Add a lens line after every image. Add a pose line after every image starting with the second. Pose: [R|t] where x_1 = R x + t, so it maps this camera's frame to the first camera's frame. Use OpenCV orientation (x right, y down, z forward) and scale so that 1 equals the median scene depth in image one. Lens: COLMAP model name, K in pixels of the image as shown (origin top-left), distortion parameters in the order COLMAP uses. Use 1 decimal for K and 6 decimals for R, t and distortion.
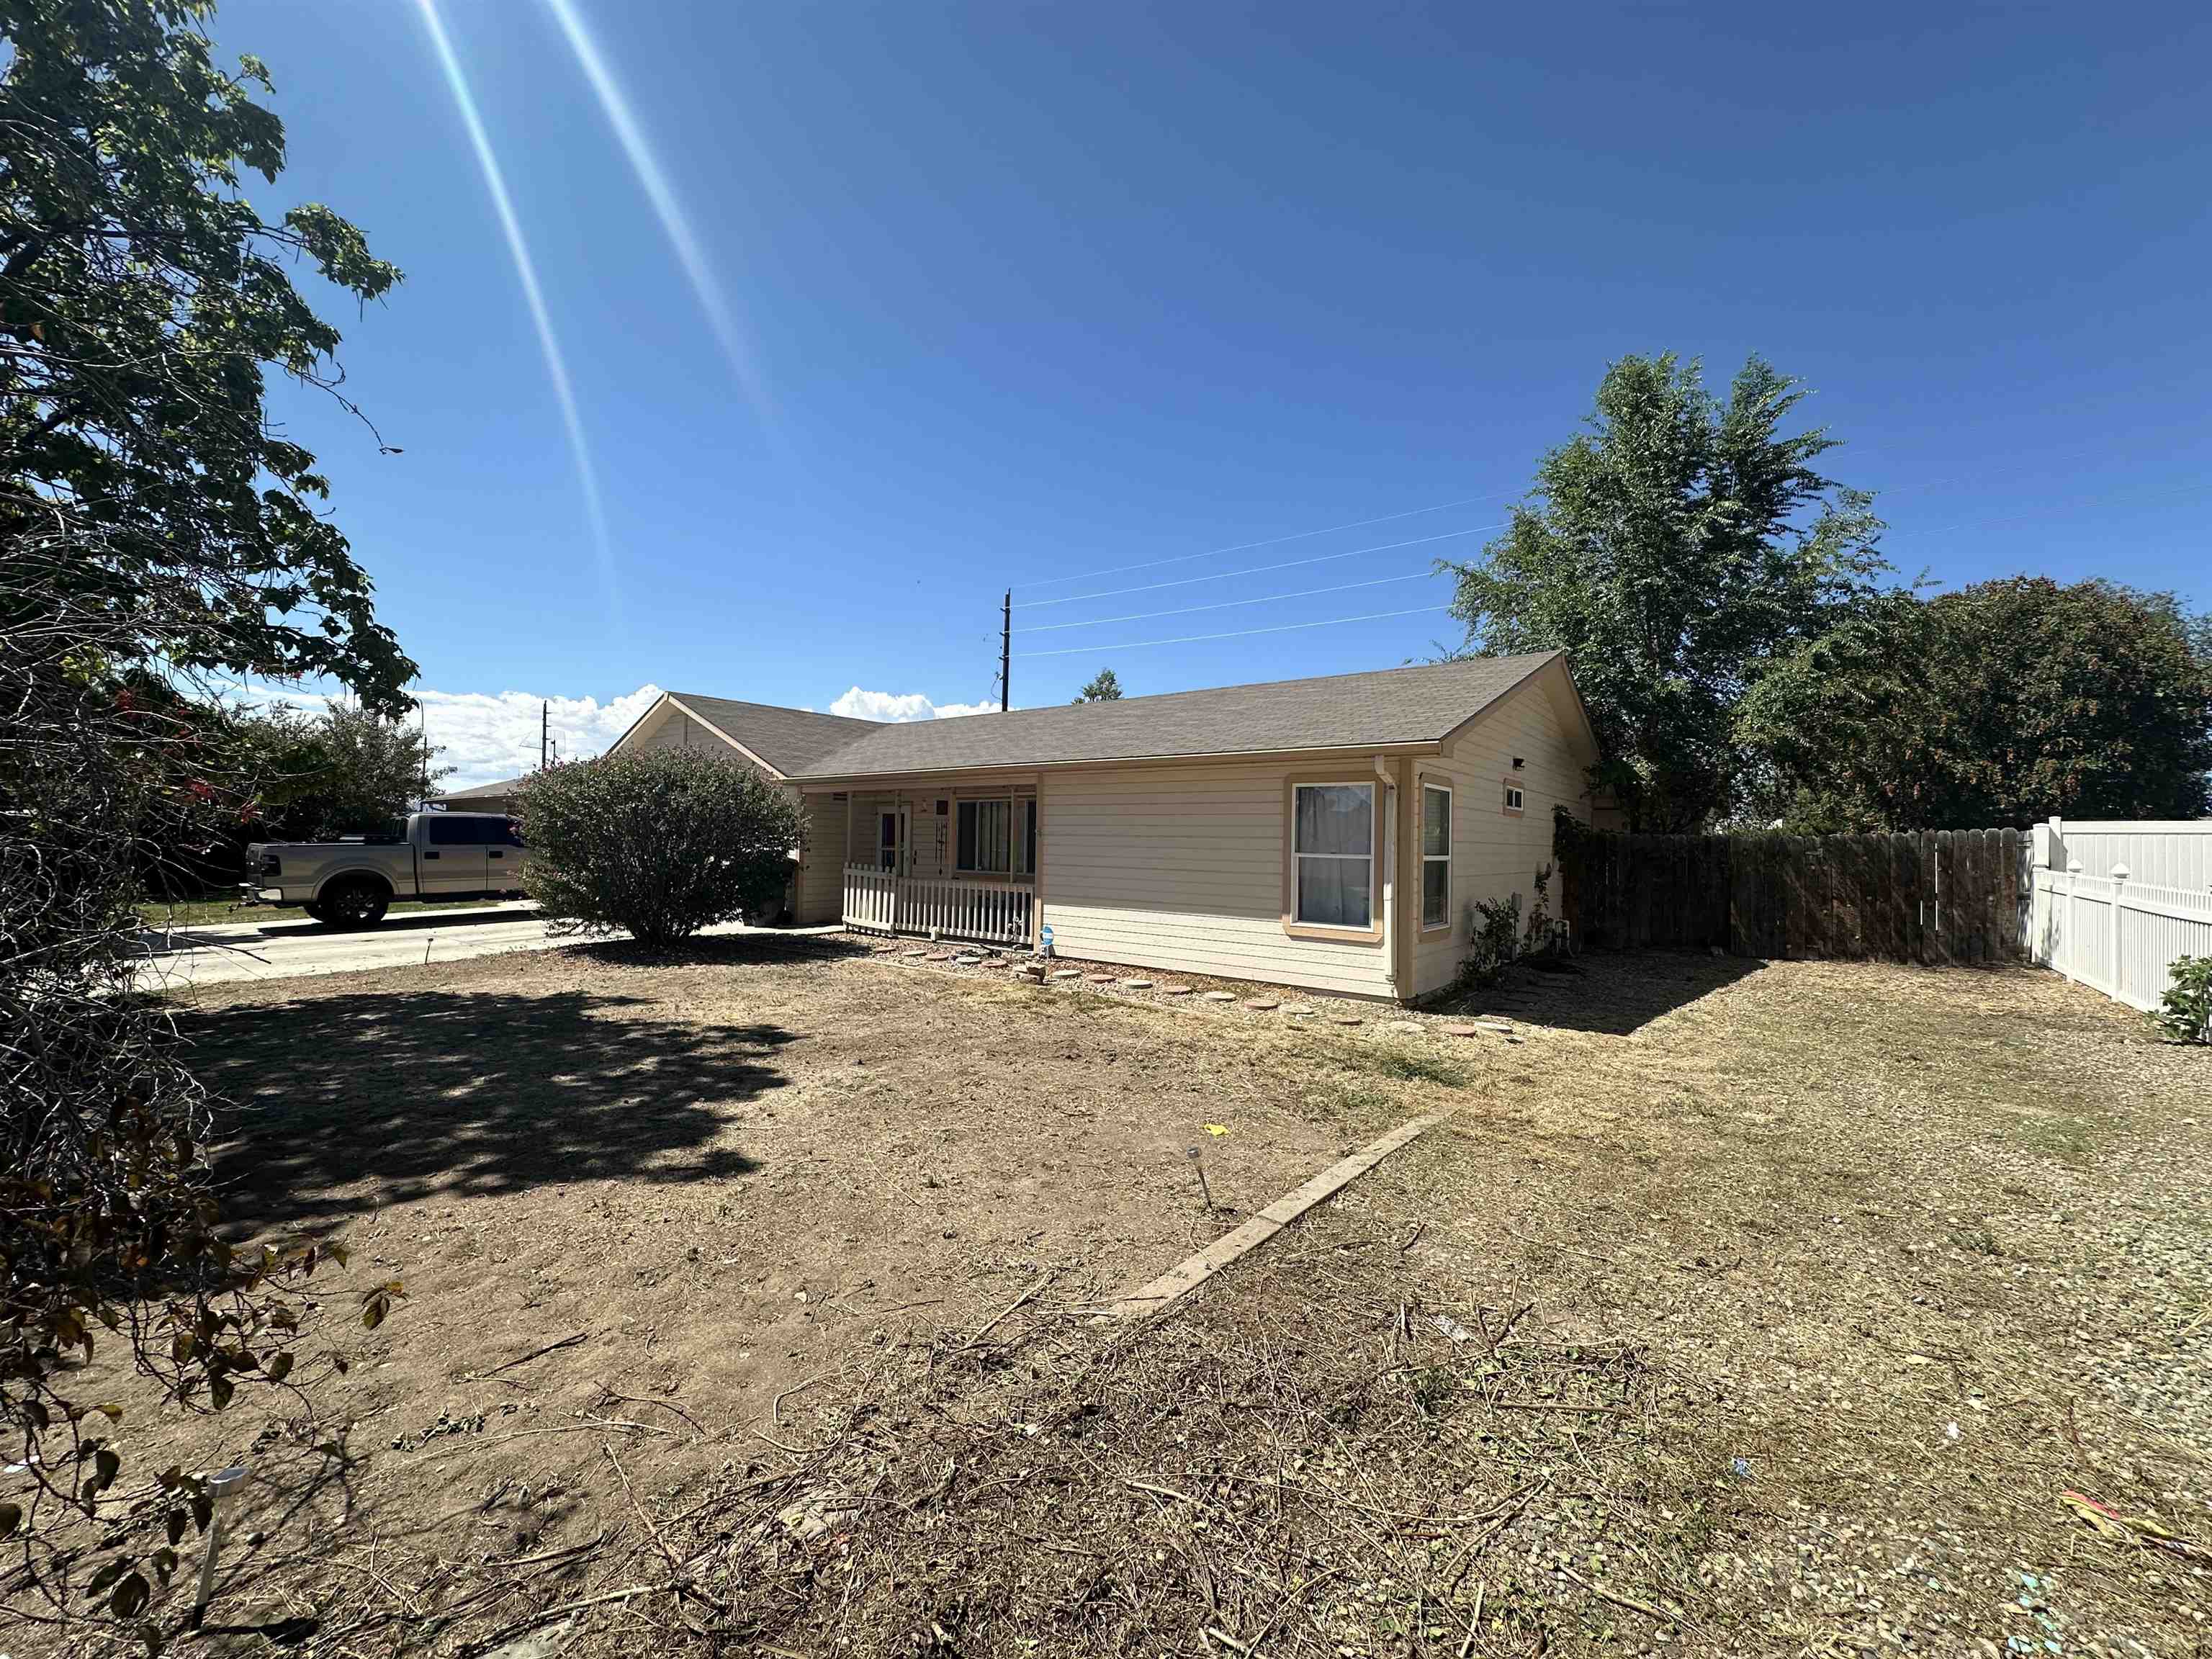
lens RADIAL K [[890.8, 0, 1107.0], [0, 890.8, 831.7], [0, 0, 1]] dist [0.001180, 0.000075]
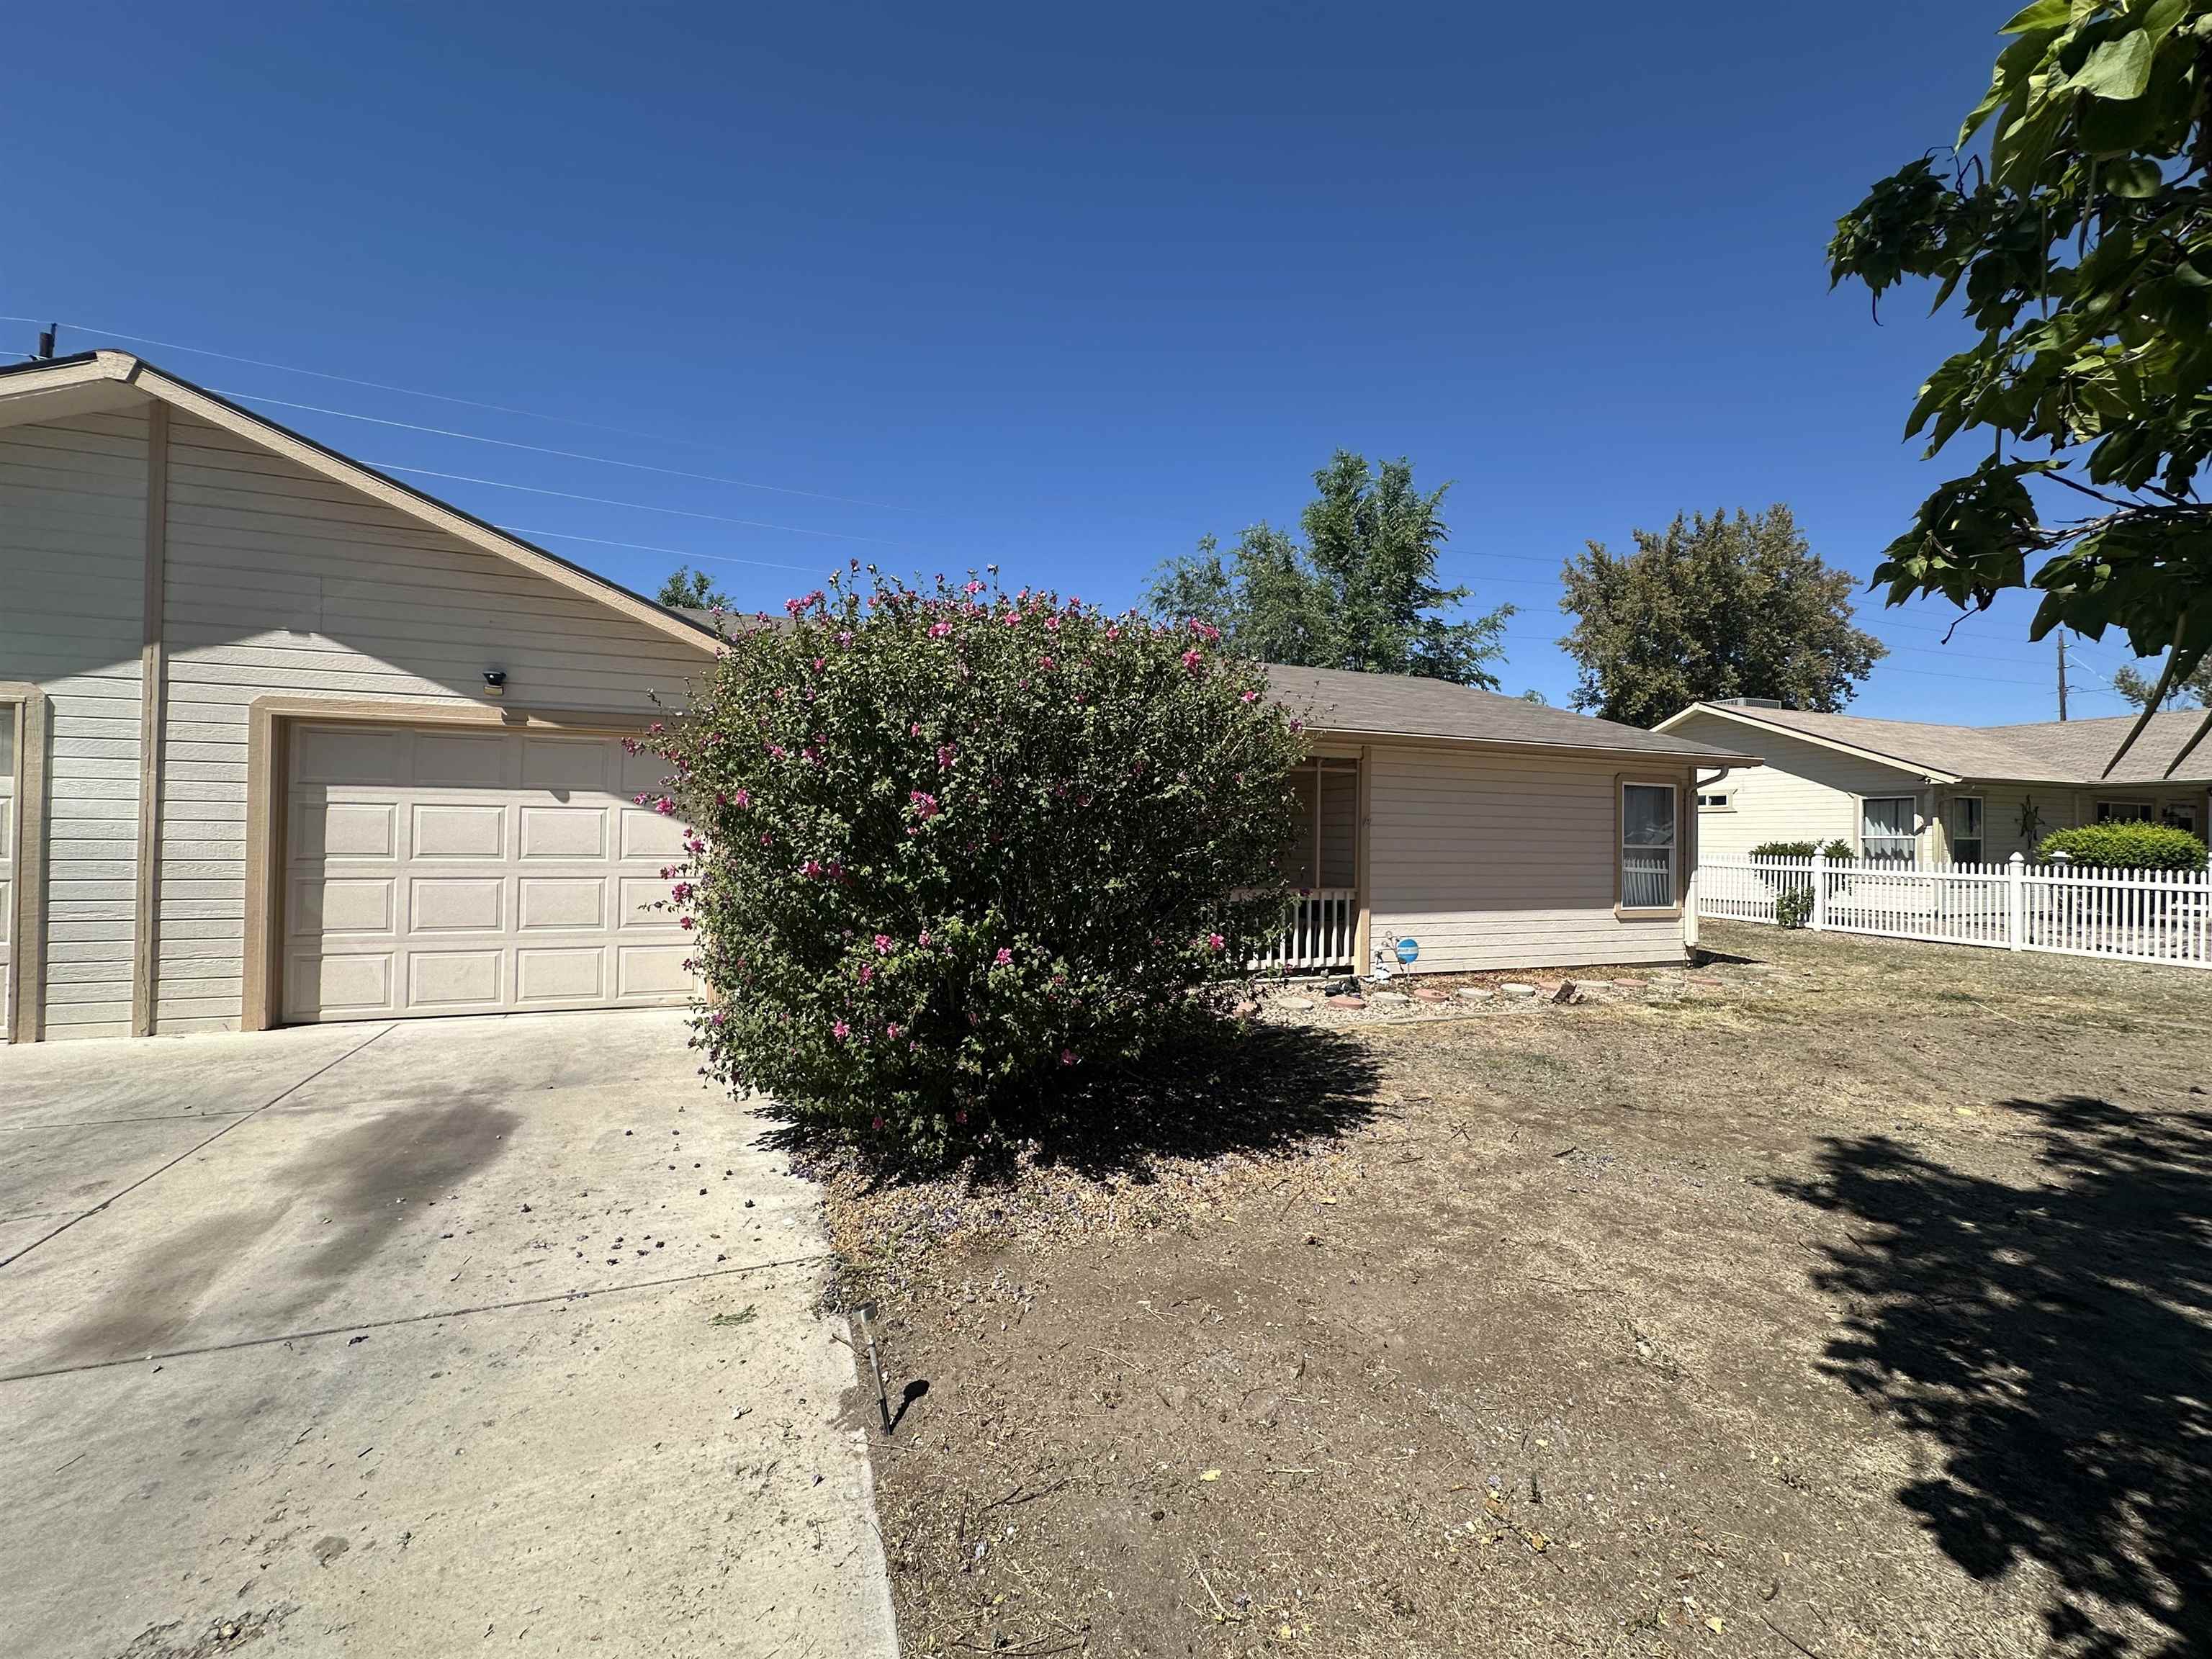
lens RADIAL K [[890.8, 0, 1104.0], [0, 890.8, 821.1], [0, 0, 1]] dist [0.001180, 0.000075]
pose [[0.500392, 0.010093, 0.865740, -0.870185], [-0.016766, 0.999858, -0.001965, 0.005978], [-0.865636, -0.013532, 0.500490, 0.812601]]
